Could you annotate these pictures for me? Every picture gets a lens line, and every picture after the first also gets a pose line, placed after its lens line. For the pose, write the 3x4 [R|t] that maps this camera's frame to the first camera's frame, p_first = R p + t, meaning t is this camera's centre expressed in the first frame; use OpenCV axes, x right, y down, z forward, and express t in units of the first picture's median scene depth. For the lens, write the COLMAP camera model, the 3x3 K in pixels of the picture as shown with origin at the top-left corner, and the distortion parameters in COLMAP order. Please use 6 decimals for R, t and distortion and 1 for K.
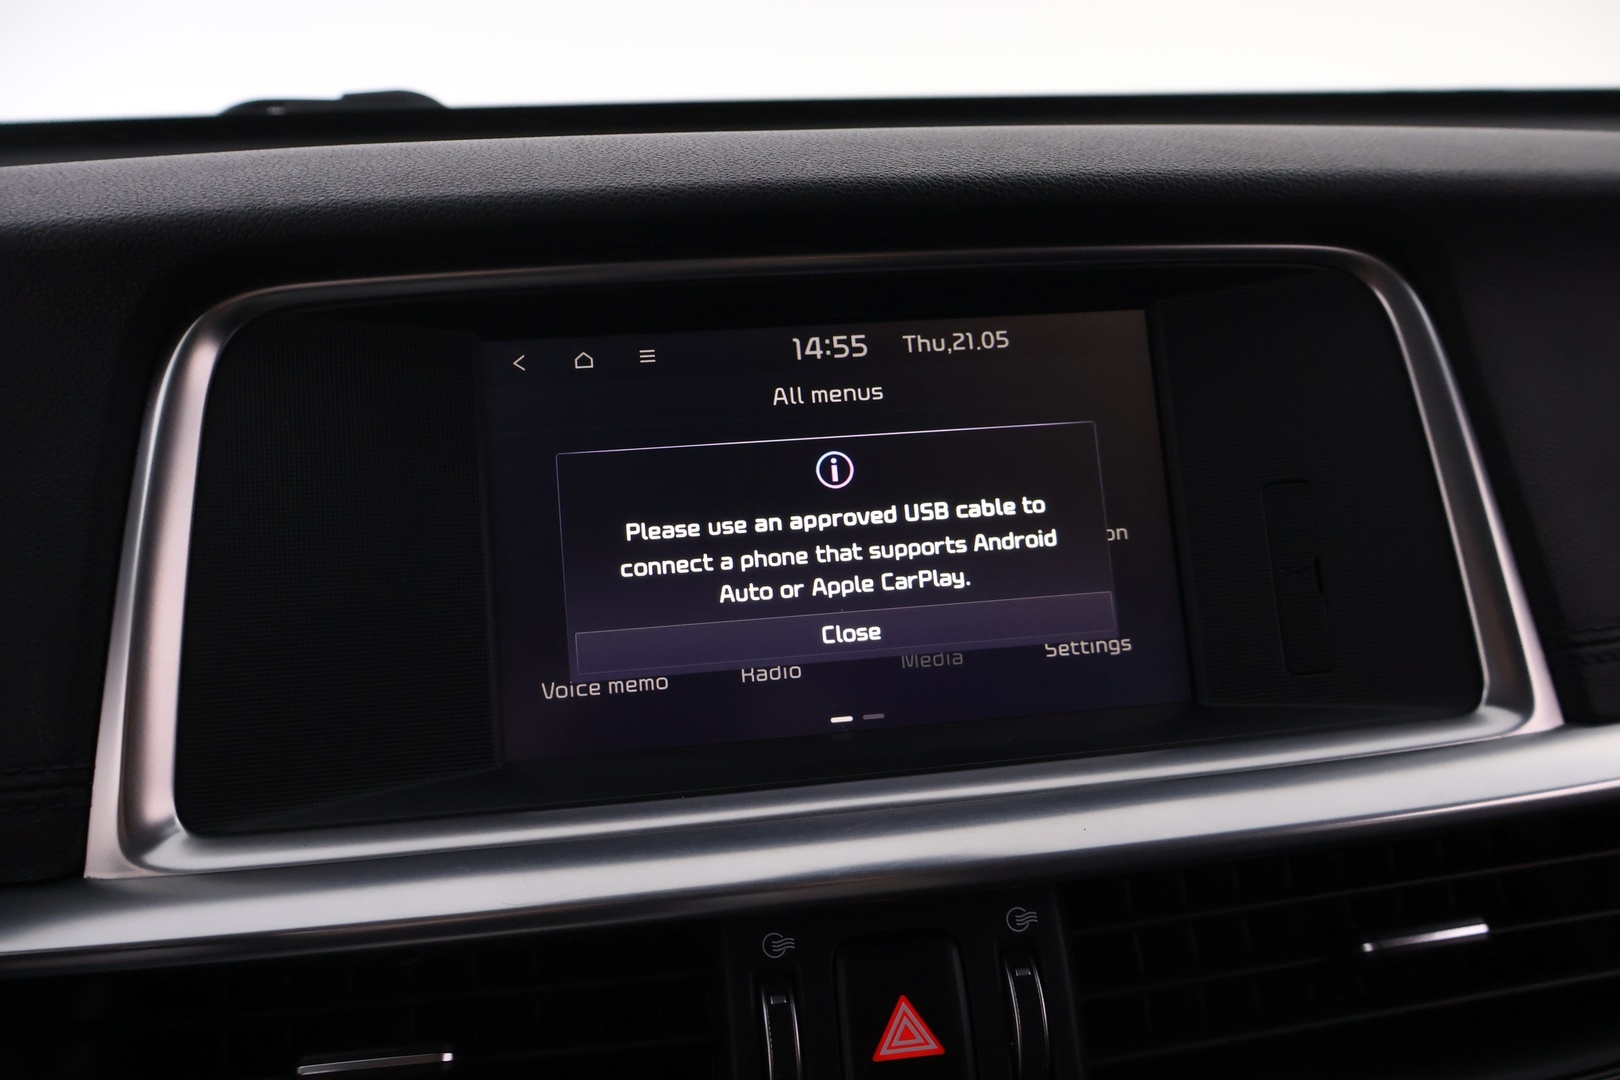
lens RADIAL K [[1356.7, 0, 814.4], [0, 1356.7, 541.8], [0, 0, 1]] dist [0.018932, 0.005288]
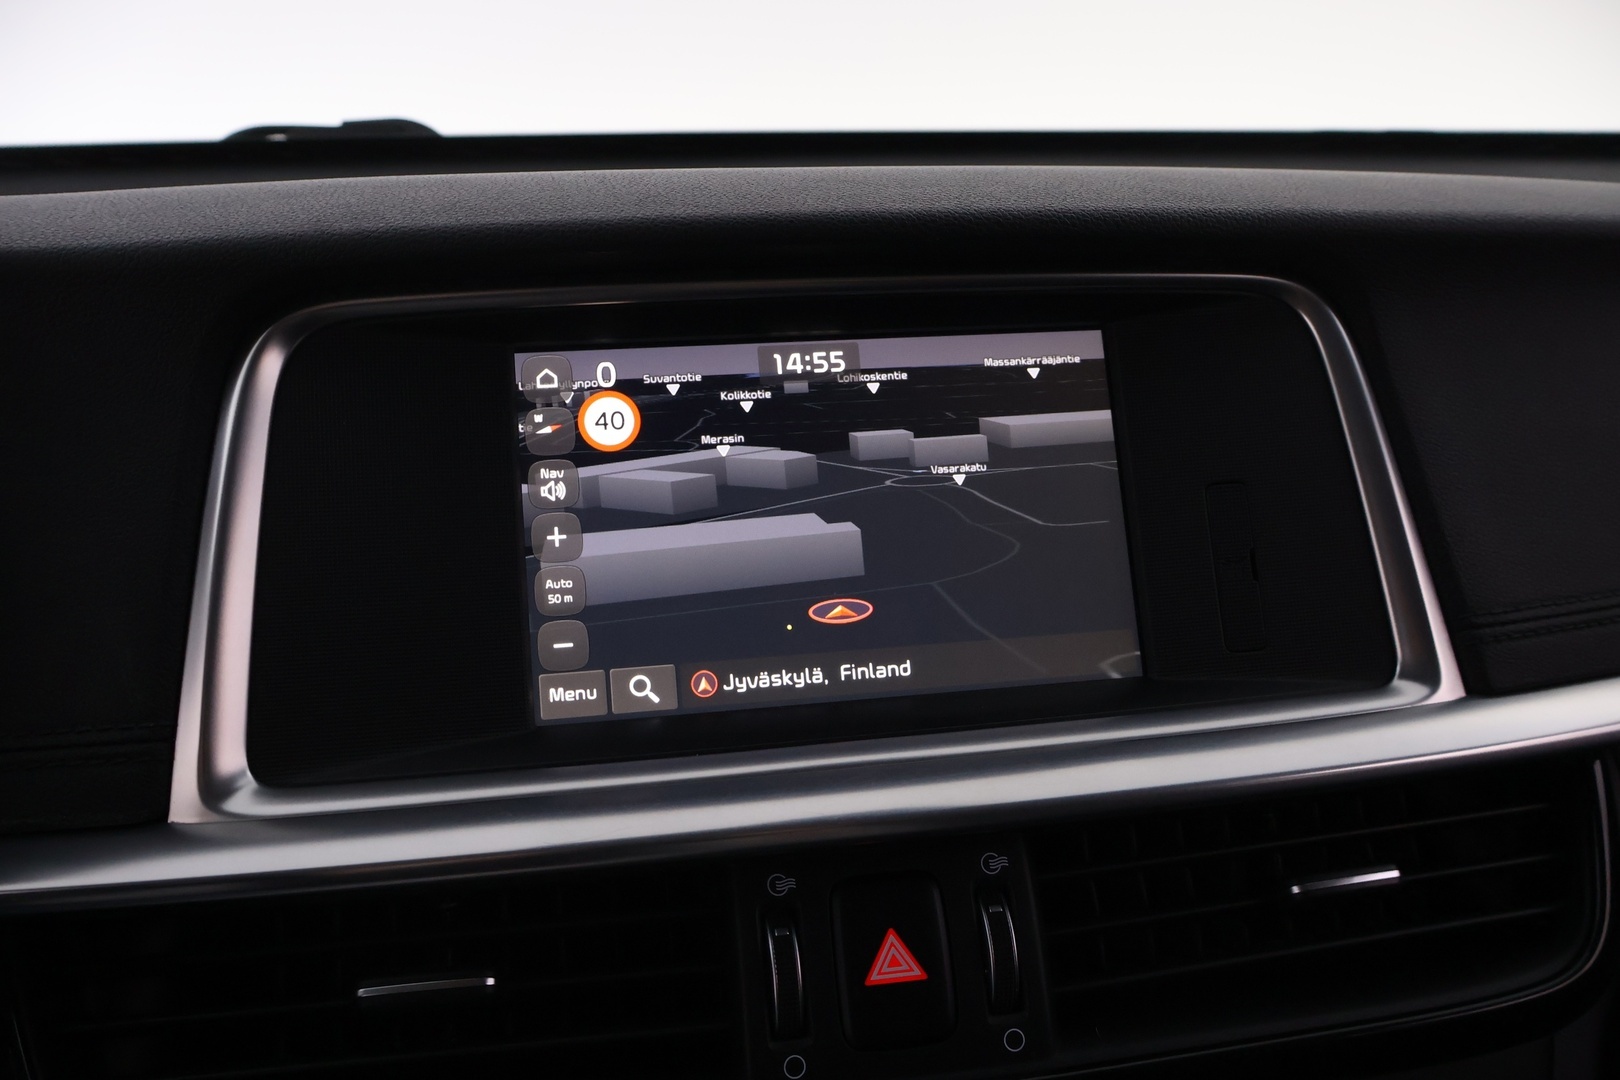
lens RADIAL K [[1356.7, 0, 796.2], [0, 1356.7, 539.0], [0, 0, 1]] dist [0.018932, 0.005288]
pose [[0.999662, 0.005418, 0.025409, -0.042751], [-0.004963, 0.999827, -0.017934, 0.027573], [-0.025502, 0.017802, 0.999516, -0.133741]]
